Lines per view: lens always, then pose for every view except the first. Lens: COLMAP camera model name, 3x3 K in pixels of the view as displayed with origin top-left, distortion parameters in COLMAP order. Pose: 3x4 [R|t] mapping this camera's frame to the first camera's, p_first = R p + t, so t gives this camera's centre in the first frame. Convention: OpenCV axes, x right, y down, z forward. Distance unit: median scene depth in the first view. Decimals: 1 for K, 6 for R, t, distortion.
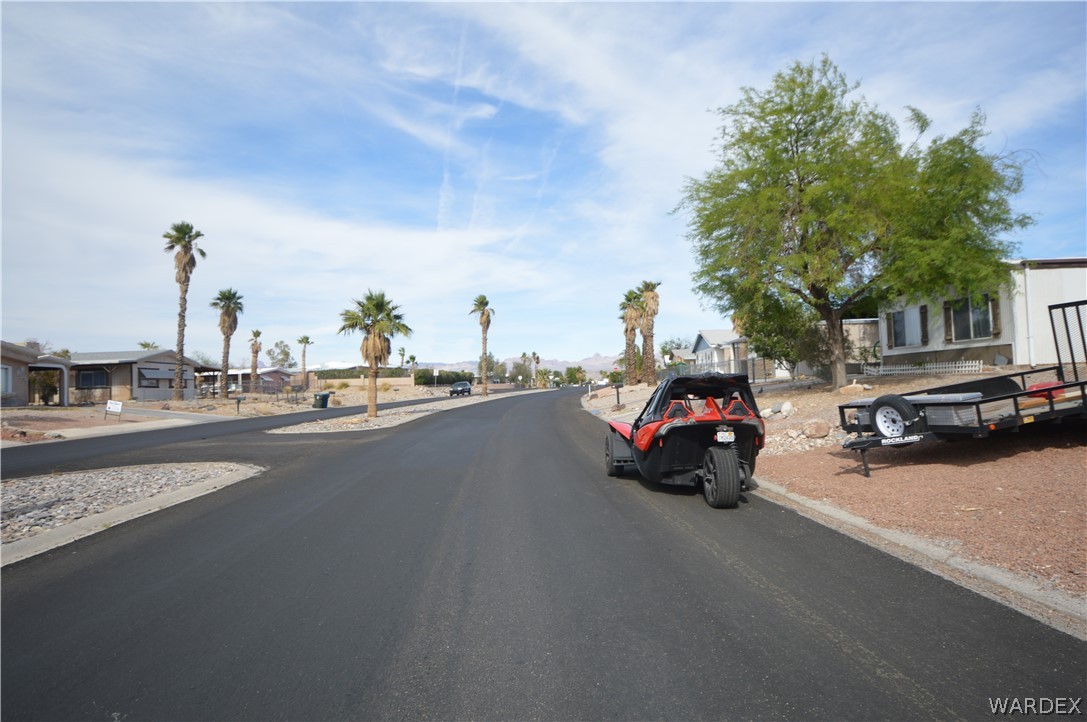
lens RADIAL K [[679.6, 0, 544.4], [0, 679.6, 361.8], [0, 0, 1]] dist [0.004190, 0.000683]
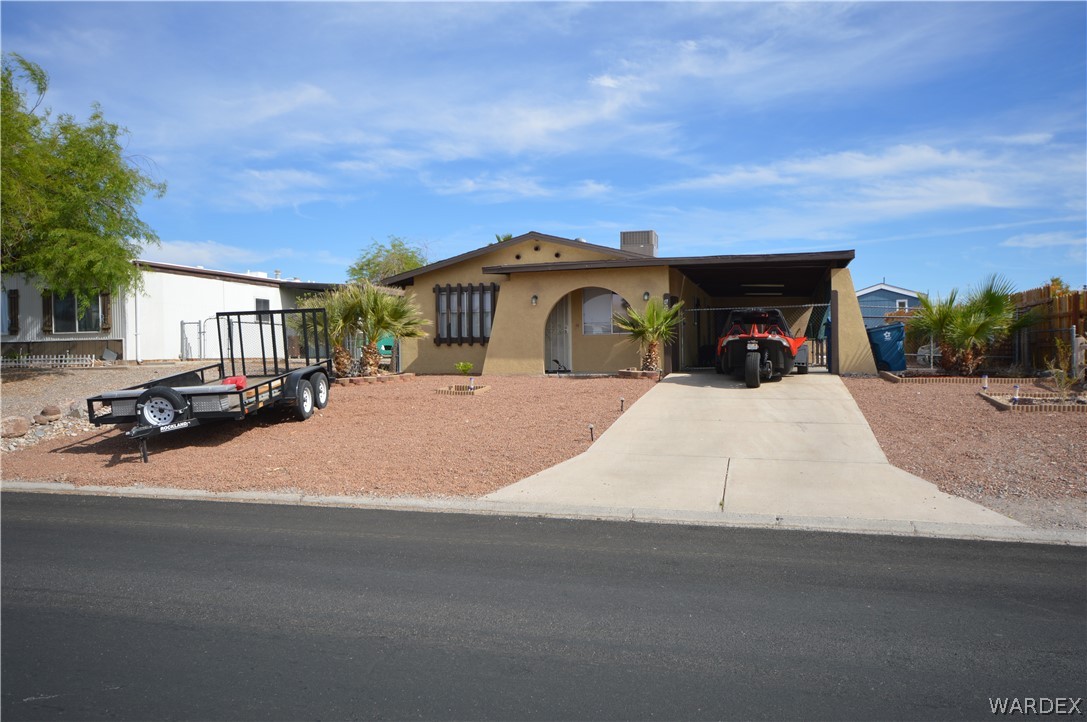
lens RADIAL K [[839.6, 0, 545.0], [0, 839.6, 364.2], [0, 0, 1]] dist [0.015025, 0.005252]
pose [[0.330108, 0.021801, 0.943691, -0.505557], [-0.033656, 0.999369, -0.011314, 0.005723], [-0.943343, -0.028026, 0.330634, -0.031455]]
